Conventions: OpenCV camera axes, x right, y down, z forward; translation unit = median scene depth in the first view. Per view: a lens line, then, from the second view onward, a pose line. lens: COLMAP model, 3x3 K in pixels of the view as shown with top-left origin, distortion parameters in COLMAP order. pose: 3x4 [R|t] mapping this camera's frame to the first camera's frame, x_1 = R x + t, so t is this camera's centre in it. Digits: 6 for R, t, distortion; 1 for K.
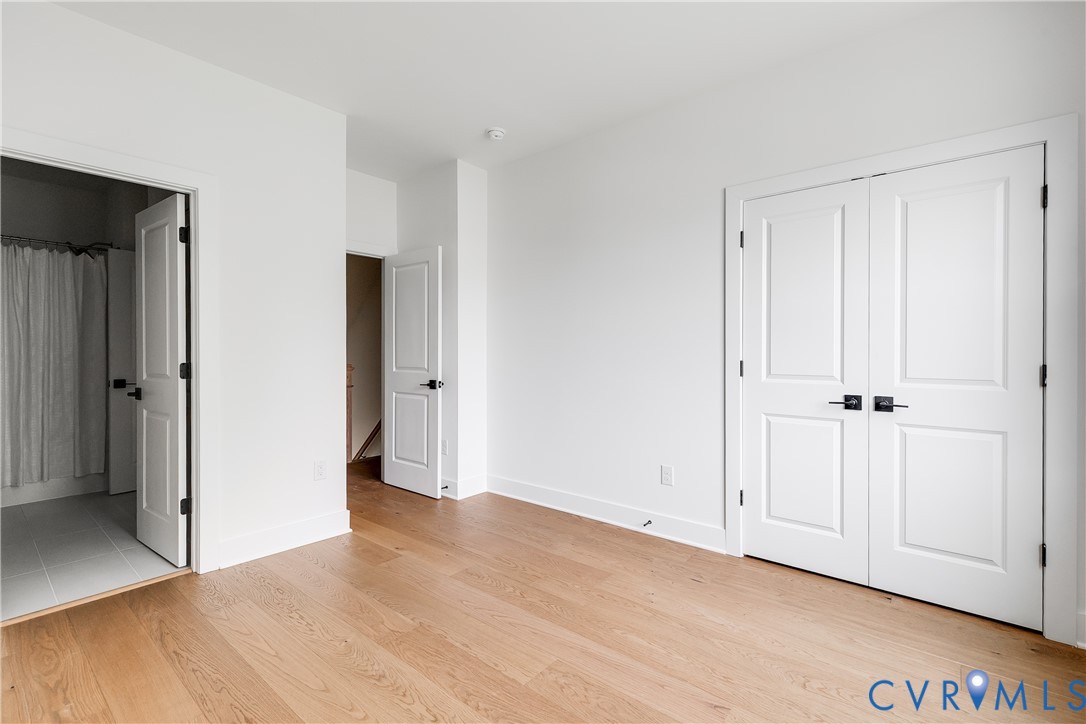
lens RADIAL K [[504.0, 0, 536.6], [0, 504.0, 347.8], [0, 0, 1]] dist [-0.001738, -0.000864]
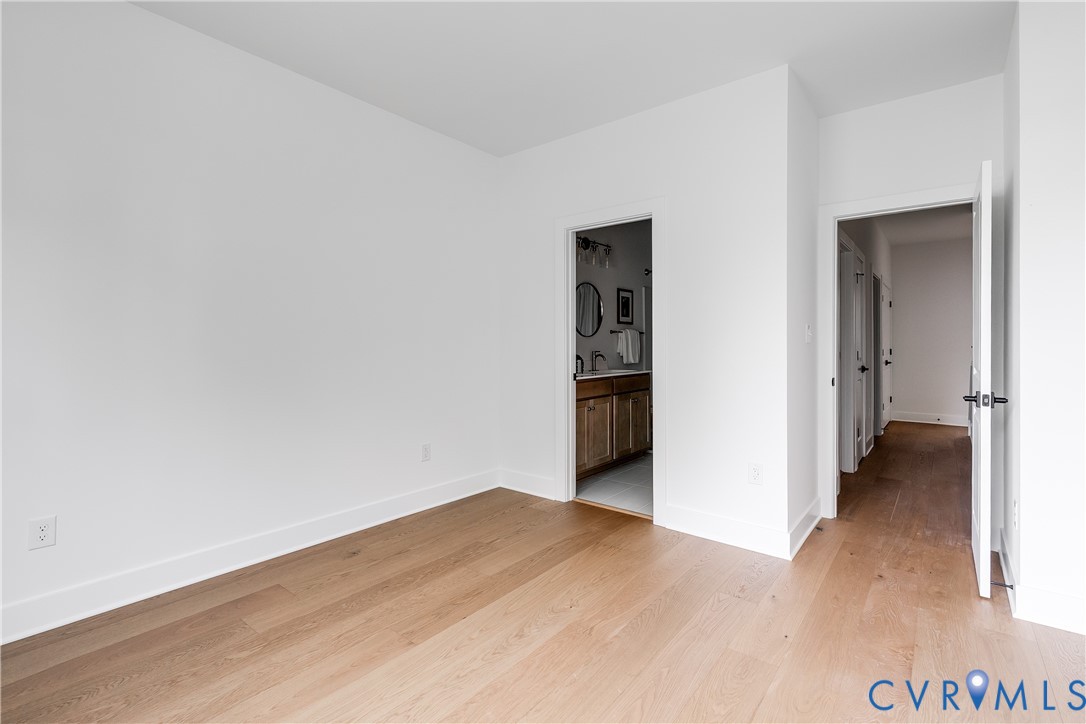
lens RADIAL K [[504.0, 0, 536.6], [0, 504.0, 347.8], [0, 0, 1]] dist [-0.001738, -0.000864]
pose [[0.022167, 0.016724, -0.999614, 0.527699], [0.001238, 0.999859, 0.016756, 0.005435], [0.999754, -0.001609, 0.022144, 0.686392]]
